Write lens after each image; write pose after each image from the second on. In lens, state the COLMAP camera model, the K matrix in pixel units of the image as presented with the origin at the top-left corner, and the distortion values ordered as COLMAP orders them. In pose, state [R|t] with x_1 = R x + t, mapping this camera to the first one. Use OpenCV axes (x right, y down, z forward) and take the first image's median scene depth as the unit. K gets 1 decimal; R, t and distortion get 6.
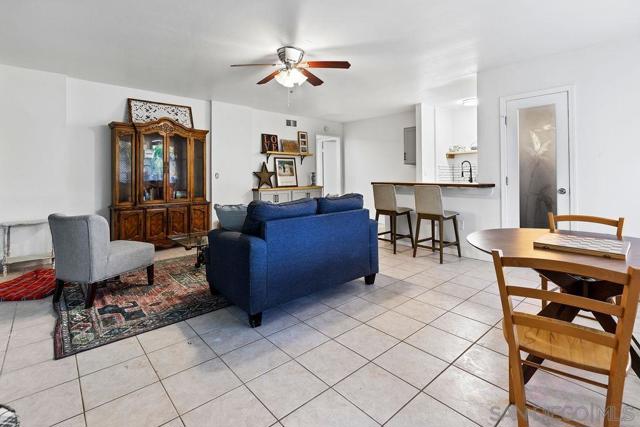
lens RADIAL K [[307.3, 0, 310.9], [0, 307.3, 172.8], [0, 0, 1]] dist [-0.001698, -0.000674]
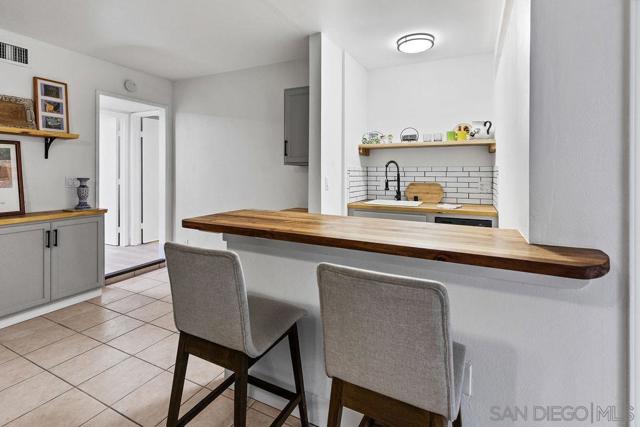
lens RADIAL K [[310.5, 0, 318.1], [0, 310.5, 172.3], [0, 0, 1]] dist [-0.000868, -0.000260]
pose [[0.920198, 0.012422, 0.391256, 0.170596], [-0.016949, 0.999823, 0.008120, -0.021238], [-0.391086, -0.014103, 0.920246, 0.556199]]
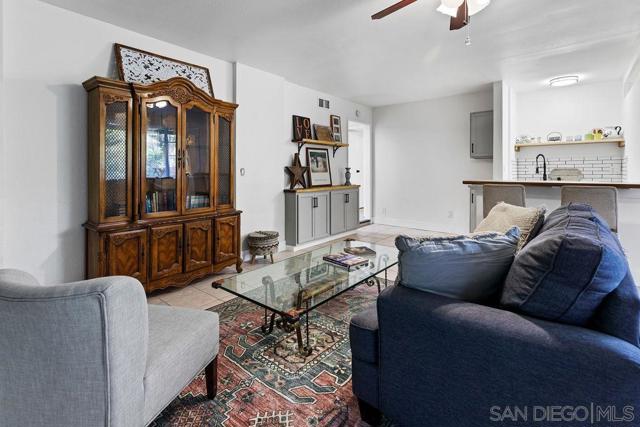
lens RADIAL K [[307.3, 0, 310.9], [0, 307.3, 172.8], [0, 0, 1]] dist [-0.001698, -0.000674]
pose [[0.989037, 0.000857, 0.147666, -0.242049], [-0.003125, 0.999881, 0.015130, 0.000760], [-0.147636, -0.015426, 0.988921, 0.274751]]
